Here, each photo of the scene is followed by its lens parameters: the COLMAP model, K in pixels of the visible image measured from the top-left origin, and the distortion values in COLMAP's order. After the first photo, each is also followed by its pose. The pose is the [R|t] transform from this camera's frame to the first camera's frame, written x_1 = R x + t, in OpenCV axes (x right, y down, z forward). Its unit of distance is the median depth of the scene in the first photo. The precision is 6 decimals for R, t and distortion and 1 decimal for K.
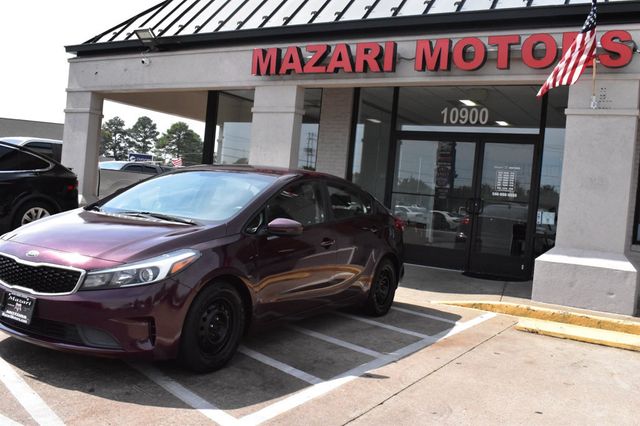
lens RADIAL K [[632.2, 0, 320.0], [0, 632.2, 213.0], [0, 0, 1]] dist [-0.059627, 0.002846]
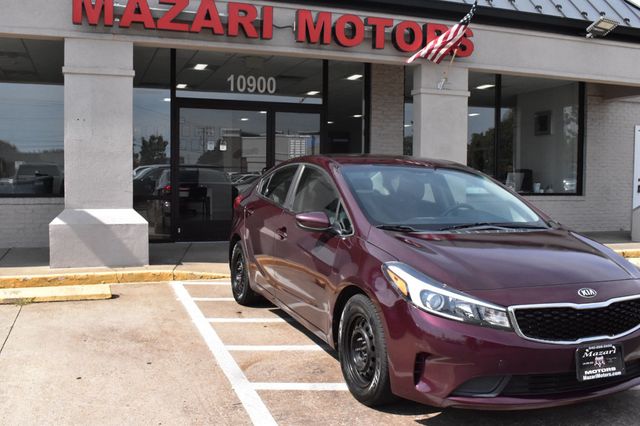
lens RADIAL K [[632.2, 0, 320.0], [0, 632.2, 213.0], [0, 0, 1]] dist [-0.059627, 0.002846]
pose [[0.613645, -0.130175, 0.778777, -0.657681], [0.066876, 0.991341, 0.113009, -0.077072], [-0.786745, -0.017266, 0.617037, 0.399312]]
